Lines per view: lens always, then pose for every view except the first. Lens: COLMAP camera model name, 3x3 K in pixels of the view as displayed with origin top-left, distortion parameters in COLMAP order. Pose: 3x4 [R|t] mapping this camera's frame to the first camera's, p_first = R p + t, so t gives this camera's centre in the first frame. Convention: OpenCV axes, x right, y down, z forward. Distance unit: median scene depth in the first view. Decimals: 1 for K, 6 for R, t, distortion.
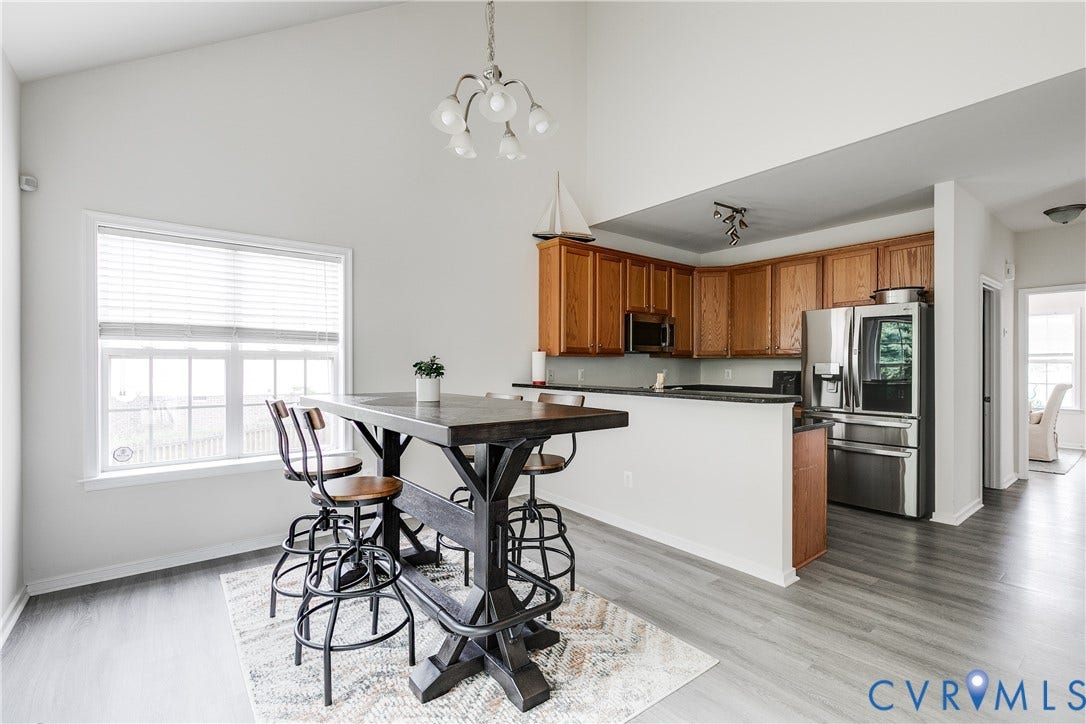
lens RADIAL K [[493.4, 0, 542.0], [0, 493.4, 364.7], [0, 0, 1]] dist [0.004353, -0.001592]
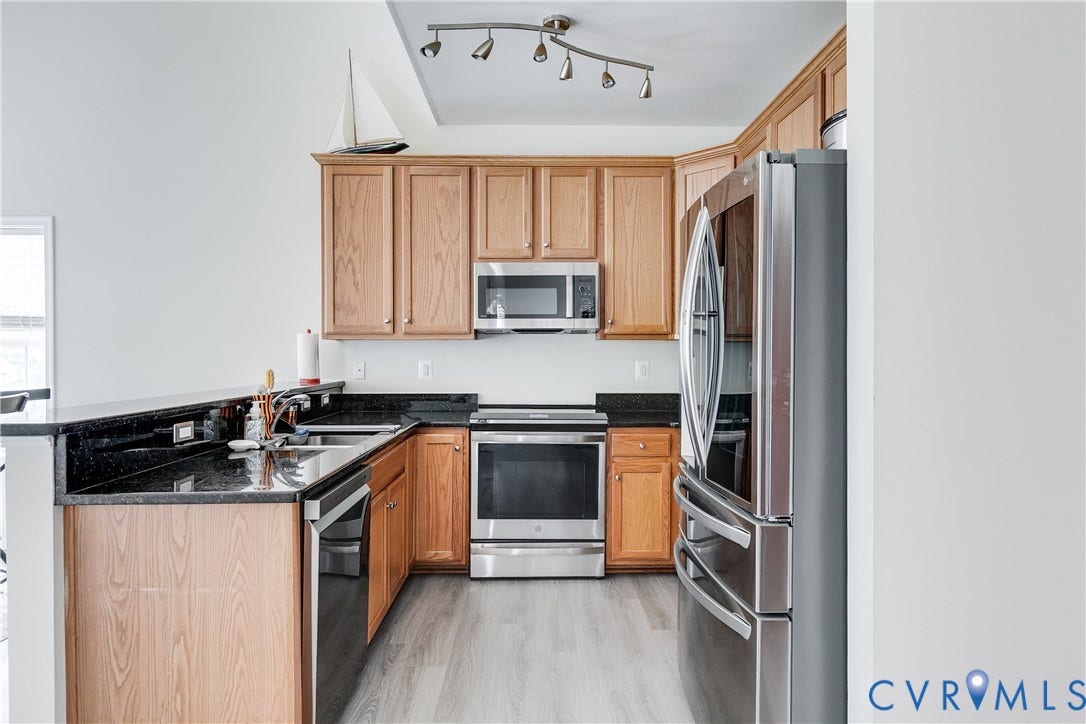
lens RADIAL K [[649.0, 0, 541.6], [0, 649.0, 361.0], [0, 0, 1]] dist [-0.003637, 0.000284]
pose [[0.793884, 0.012729, -0.607936, 0.977075], [0.003023, 0.999686, 0.024879, -0.012635], [0.608062, -0.021588, 0.793596, 0.636504]]
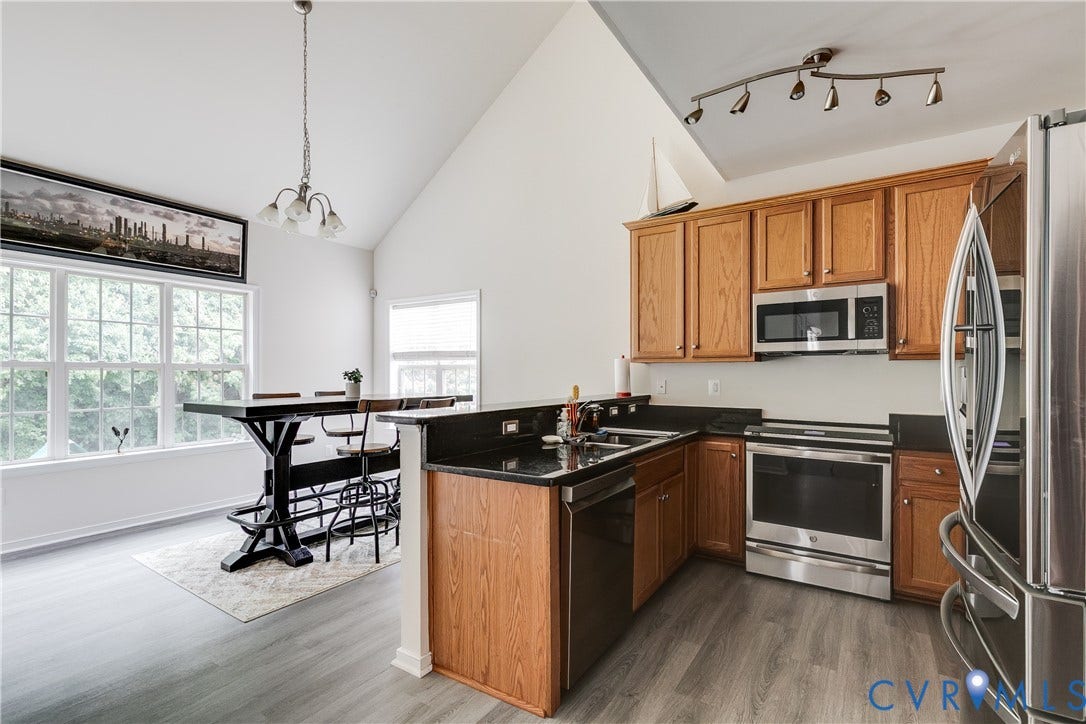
lens RADIAL K [[493.4, 0, 546.2], [0, 493.4, 372.0], [0, 0, 1]] dist [0.004353, -0.001592]
pose [[0.313698, 0.003417, -0.949517, 0.997060], [0.008733, 0.999941, 0.006484, -0.011446], [0.949483, -0.010326, 0.313650, 0.756075]]
